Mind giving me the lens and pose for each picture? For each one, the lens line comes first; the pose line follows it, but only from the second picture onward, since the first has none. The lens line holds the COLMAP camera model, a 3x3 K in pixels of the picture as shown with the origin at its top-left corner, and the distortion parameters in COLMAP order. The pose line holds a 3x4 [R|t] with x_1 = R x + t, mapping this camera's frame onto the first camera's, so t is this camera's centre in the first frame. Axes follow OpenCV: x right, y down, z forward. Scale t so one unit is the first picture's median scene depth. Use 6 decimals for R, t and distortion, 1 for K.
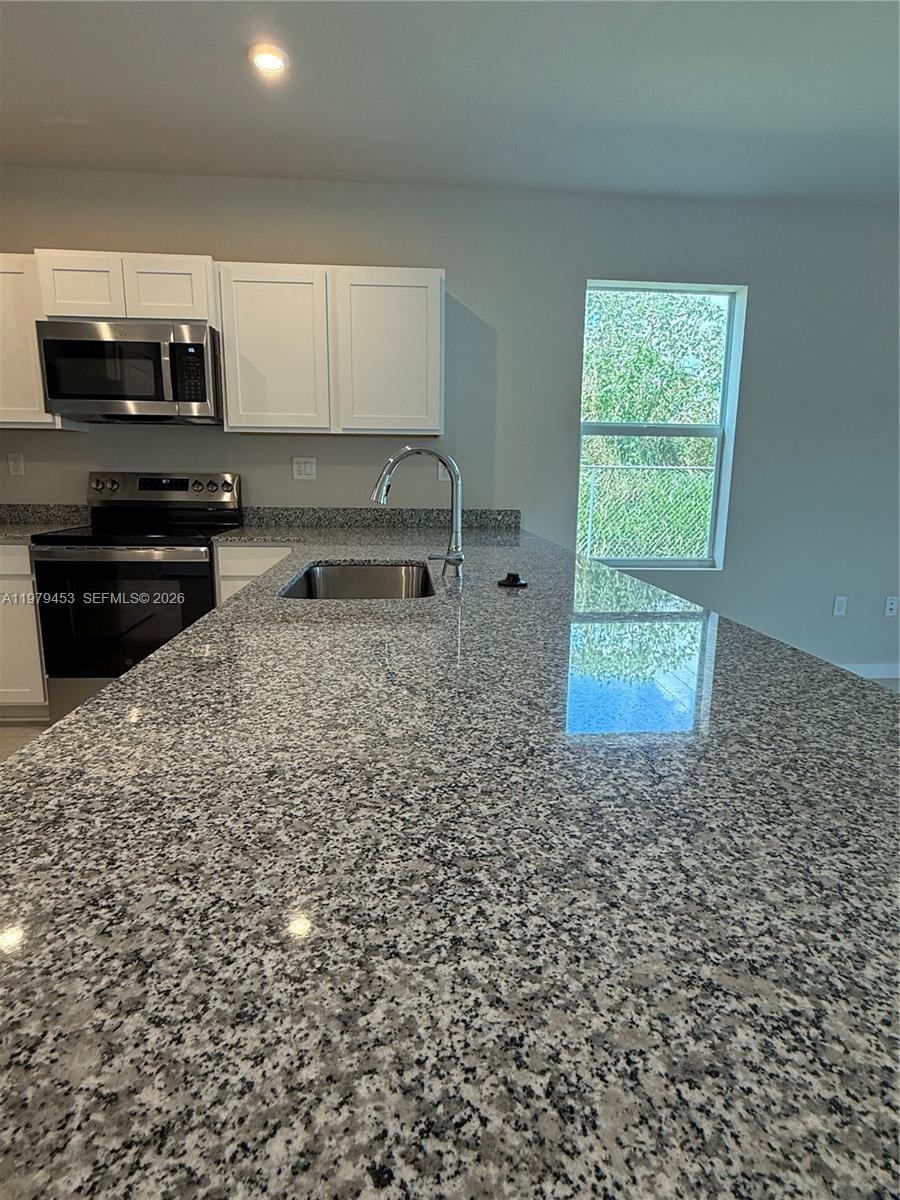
lens RADIAL K [[650.4, 0, 451.3], [0, 650.4, 602.0], [0, 0, 1]] dist [-0.002437, 0.000515]
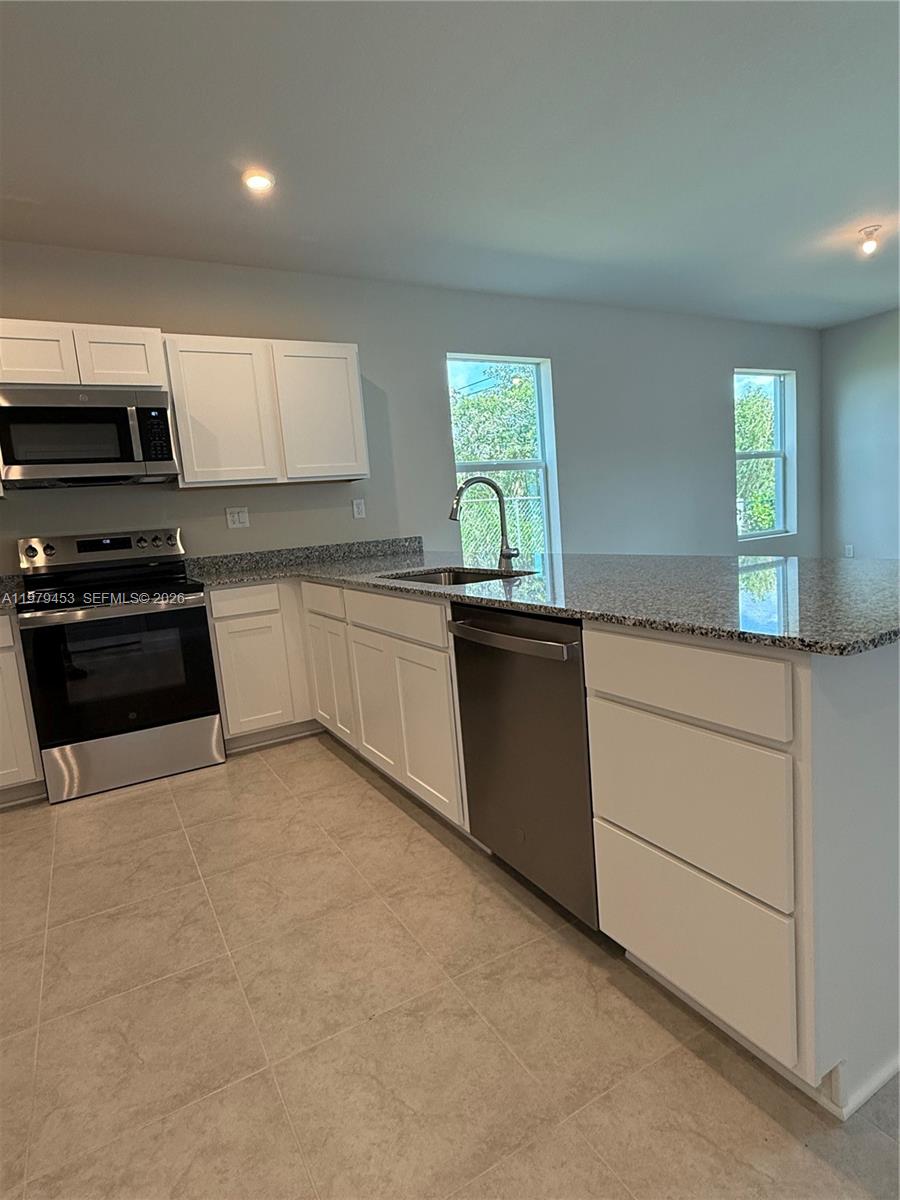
lens RADIAL K [[650.4, 0, 451.3], [0, 650.4, 602.0], [0, 0, 1]] dist [-0.002437, 0.000515]
pose [[0.898689, -0.142470, 0.414802, -0.410889], [0.173531, 0.984096, -0.037961, 0.038884], [-0.402797, 0.106096, 0.909120, -0.123014]]
